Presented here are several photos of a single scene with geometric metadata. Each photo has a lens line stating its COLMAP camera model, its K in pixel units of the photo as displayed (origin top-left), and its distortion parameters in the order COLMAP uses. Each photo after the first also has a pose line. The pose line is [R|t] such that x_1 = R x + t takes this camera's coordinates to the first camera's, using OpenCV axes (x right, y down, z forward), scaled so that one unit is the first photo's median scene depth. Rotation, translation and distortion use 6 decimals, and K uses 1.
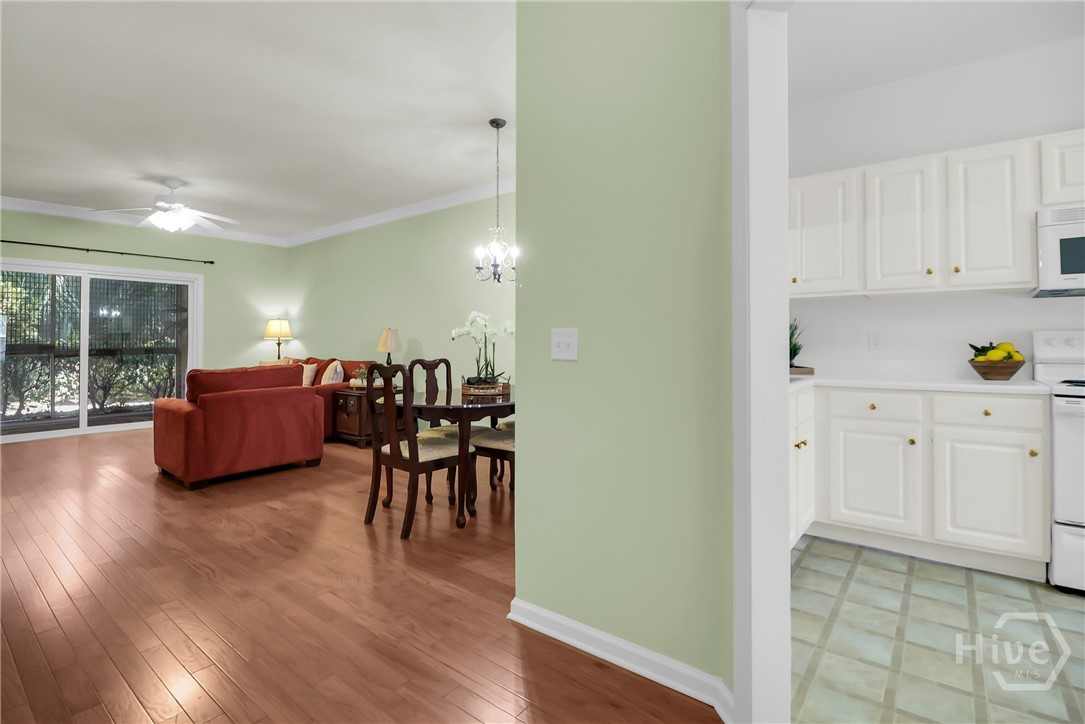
lens RADIAL K [[514.7, 0, 543.7], [0, 514.7, 351.1], [0, 0, 1]] dist [-0.013724, -0.003767]
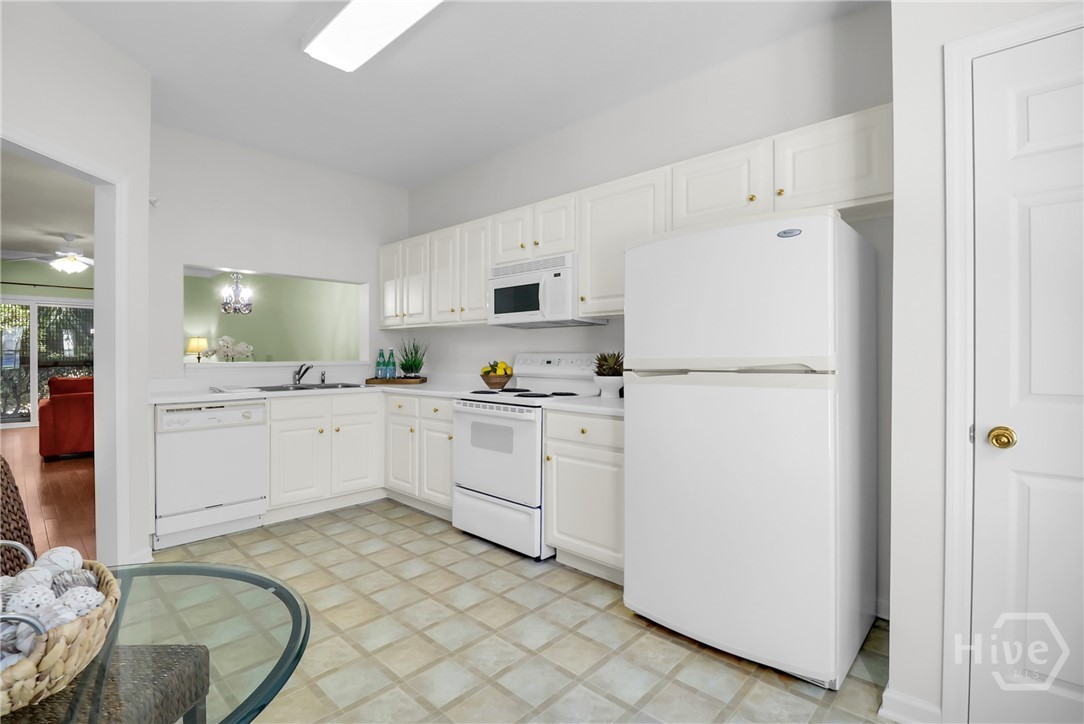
lens RADIAL K [[514.2, 0, 543.3], [0, 514.2, 362.9], [0, 0, 1]] dist [-0.013724, -0.003767]
pose [[0.996556, 0.004099, -0.082821, 1.130952], [-0.004249, 0.999990, -0.001640, -0.010341], [0.082814, 0.001986, 0.996563, -0.383751]]
